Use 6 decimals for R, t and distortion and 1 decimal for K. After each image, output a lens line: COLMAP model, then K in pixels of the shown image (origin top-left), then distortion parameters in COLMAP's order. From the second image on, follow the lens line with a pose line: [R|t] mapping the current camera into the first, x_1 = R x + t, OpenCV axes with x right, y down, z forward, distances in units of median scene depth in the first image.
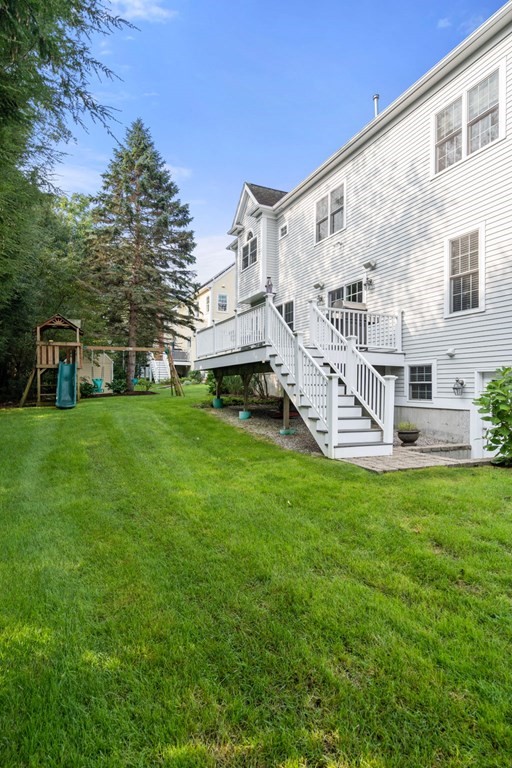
lens RADIAL K [[354.3, 0, 204.7], [0, 354.3, 376.9], [0, 0, 1]] dist [-0.000784, 0.000077]
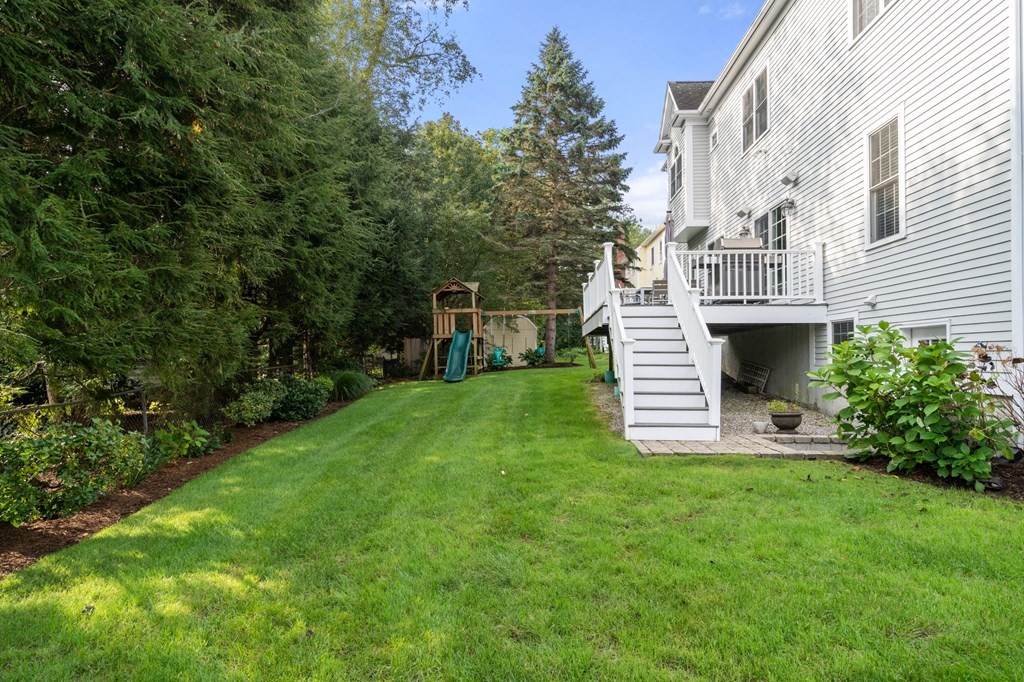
lens RADIAL K [[472.4, 0, 508.2], [0, 472.4, 342.1], [0, 0, 1]] dist [-0.000784, 0.000077]
pose [[0.914457, -0.025873, -0.403855, 0.272908], [0.024099, 0.999665, -0.009476, 0.001199], [0.403965, -0.001067, 0.914774, -0.068765]]
